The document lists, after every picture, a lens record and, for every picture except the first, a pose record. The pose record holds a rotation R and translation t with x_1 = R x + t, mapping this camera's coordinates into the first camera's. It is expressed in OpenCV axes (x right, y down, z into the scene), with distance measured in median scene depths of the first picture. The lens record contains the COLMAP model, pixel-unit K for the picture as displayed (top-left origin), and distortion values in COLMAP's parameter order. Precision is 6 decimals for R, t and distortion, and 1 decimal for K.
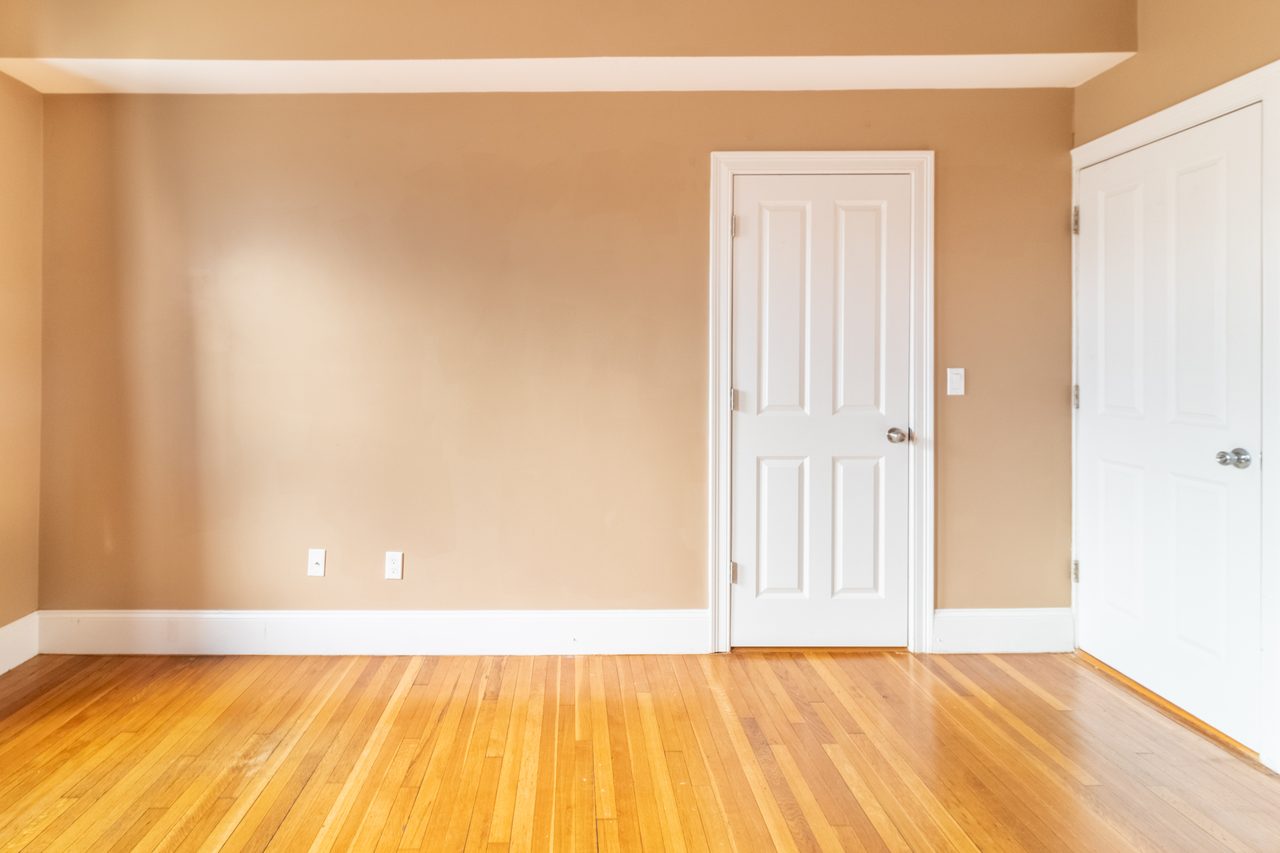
lens RADIAL K [[716.6, 0, 639.7], [0, 716.6, 356.6], [0, 0, 1]] dist [0.000003, -0.000327]
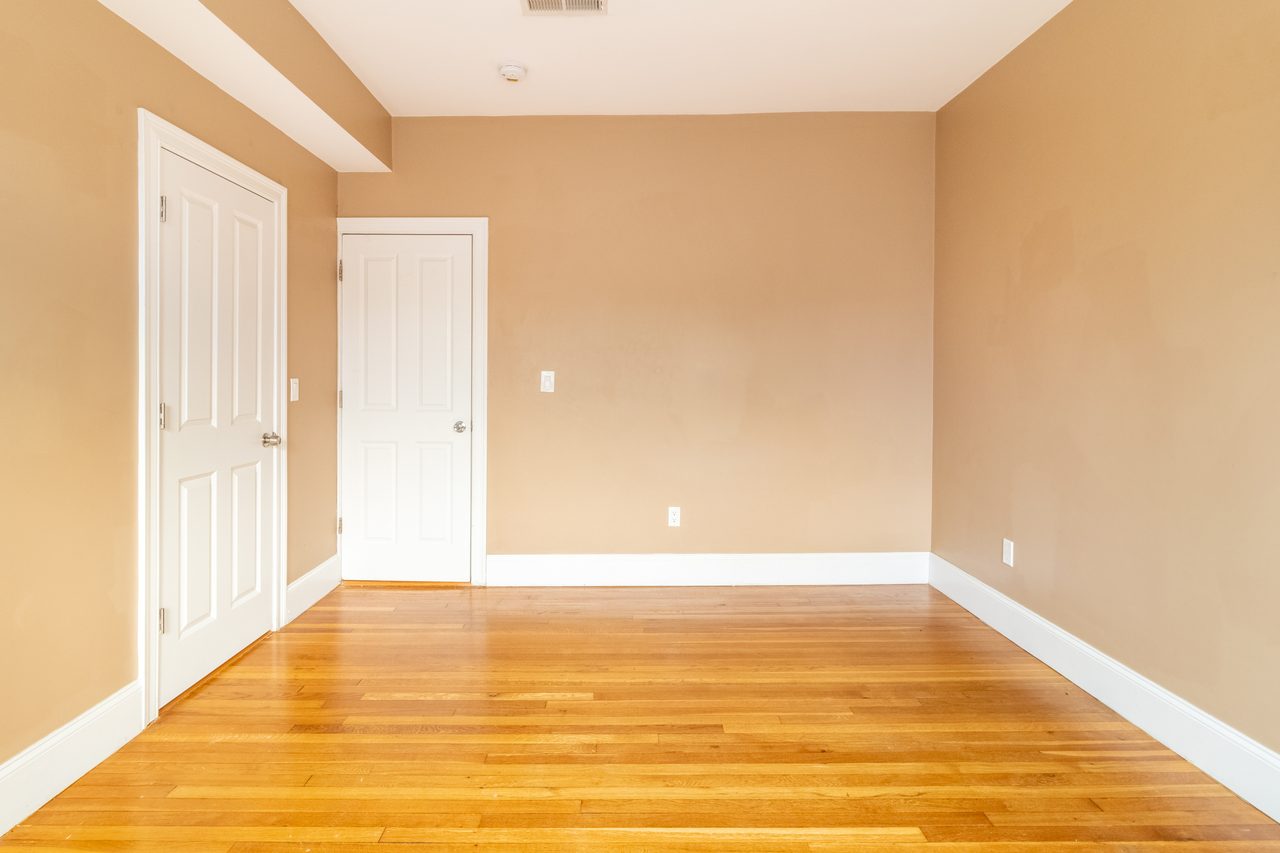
lens RADIAL K [[640.0, 0, 636.3], [0, 640.0, 383.5], [0, 0, 1]] dist [-0.001399, -0.000236]
pose [[-0.017811, -0.009235, 0.999799, -0.628459], [-0.011588, 0.999892, 0.009029, 0.008438], [-0.999774, -0.011425, -0.017916, 0.456805]]
